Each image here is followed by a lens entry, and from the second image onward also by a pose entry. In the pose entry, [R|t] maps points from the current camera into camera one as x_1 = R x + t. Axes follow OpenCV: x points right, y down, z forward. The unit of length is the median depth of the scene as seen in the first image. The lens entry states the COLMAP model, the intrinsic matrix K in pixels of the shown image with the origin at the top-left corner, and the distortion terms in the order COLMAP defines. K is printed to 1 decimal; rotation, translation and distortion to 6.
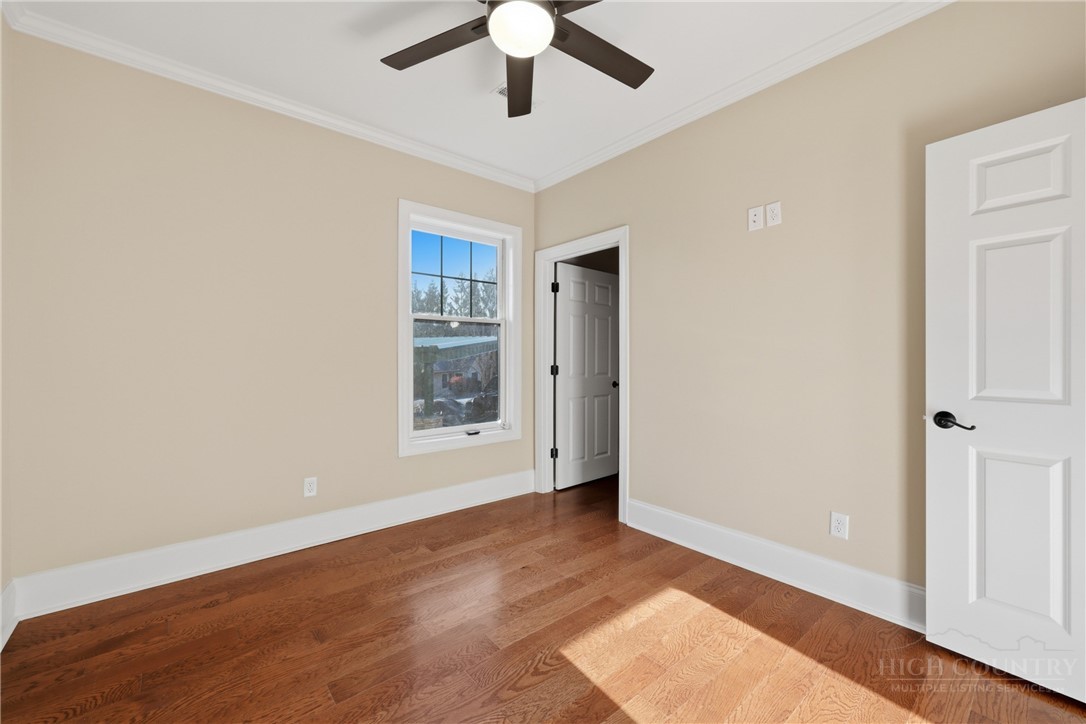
lens RADIAL K [[488.8, 0, 582.6], [0, 488.8, 363.6], [0, 0, 1]] dist [-0.000178, -0.000056]
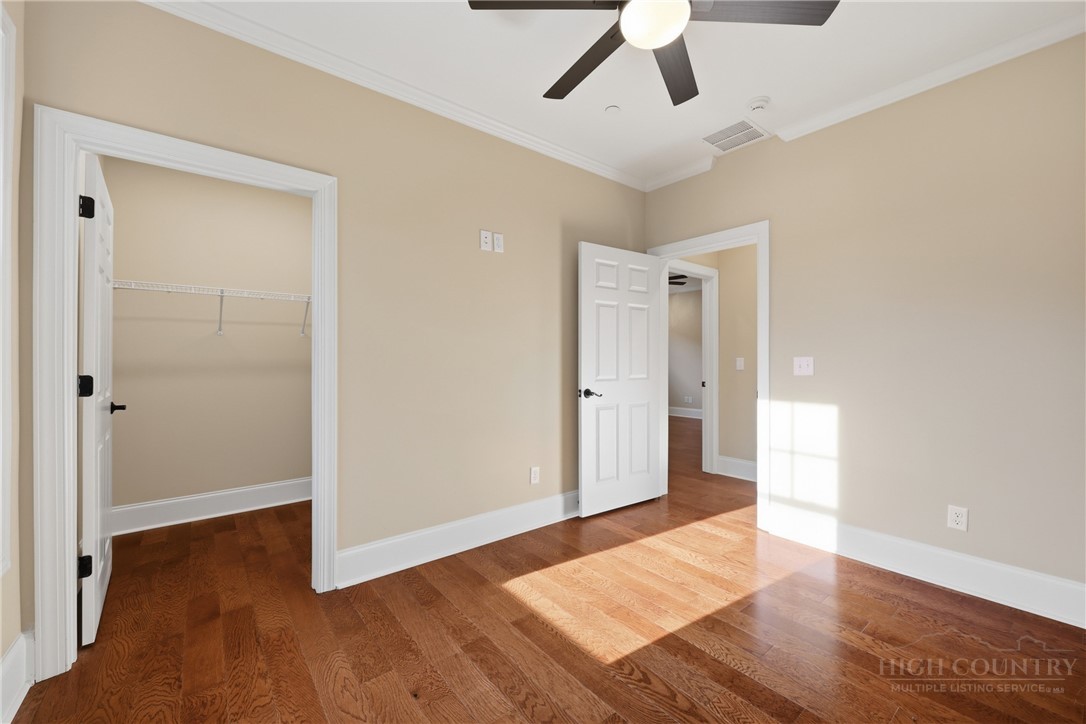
lens RADIAL K [[447.4, 0, 546.7], [0, 447.4, 356.1], [0, 0, 1]] dist [0.001564, 0.000283]
pose [[0.008148, 0.004109, 0.999958, -0.829785], [0.006125, 0.999973, -0.004159, -0.016939], [-0.999948, 0.006159, 0.008123, 0.983096]]
